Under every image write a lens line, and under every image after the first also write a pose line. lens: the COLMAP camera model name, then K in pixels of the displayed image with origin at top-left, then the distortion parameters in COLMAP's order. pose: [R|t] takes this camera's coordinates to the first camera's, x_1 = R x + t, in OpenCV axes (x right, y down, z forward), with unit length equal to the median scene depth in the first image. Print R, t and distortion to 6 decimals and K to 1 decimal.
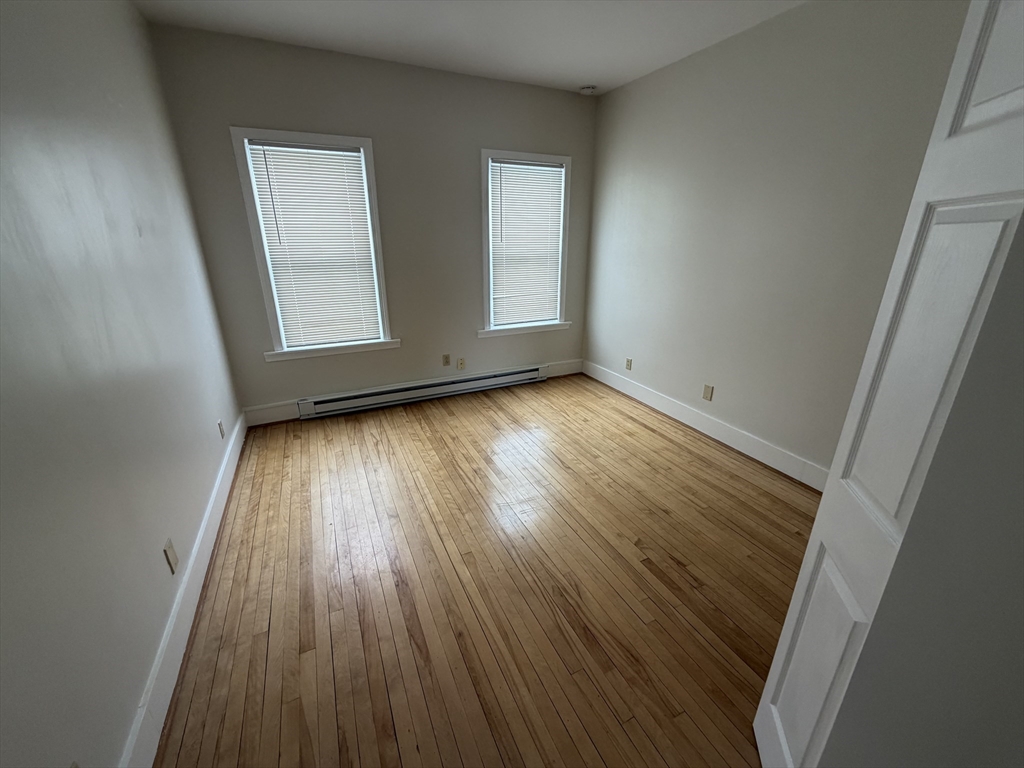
lens RADIAL K [[402.3, 0, 515.3], [0, 402.3, 367.0], [0, 0, 1]] dist [-0.001554, 0.000095]
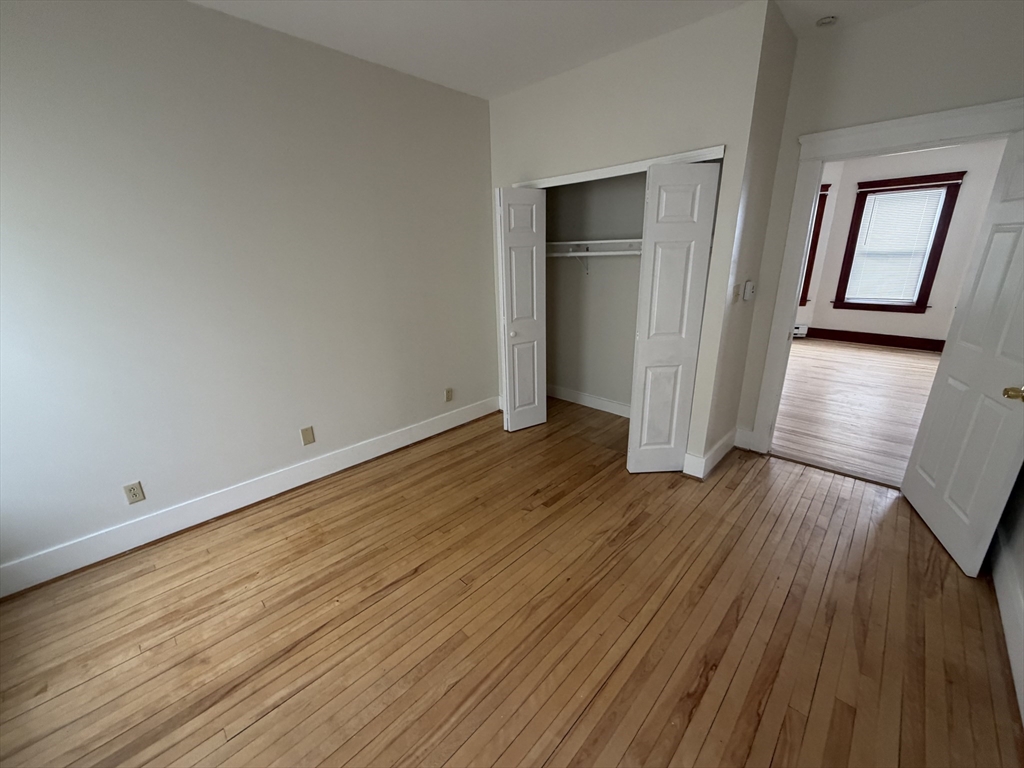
lens RADIAL K [[402.3, 0, 517.1], [0, 402.3, 381.0], [0, 0, 1]] dist [-0.001554, 0.000095]
pose [[-0.312979, -0.284537, 0.906136, -0.414878], [0.324085, 0.864811, 0.383499, -0.223967], [-0.892756, 0.413692, -0.178453, 0.702483]]
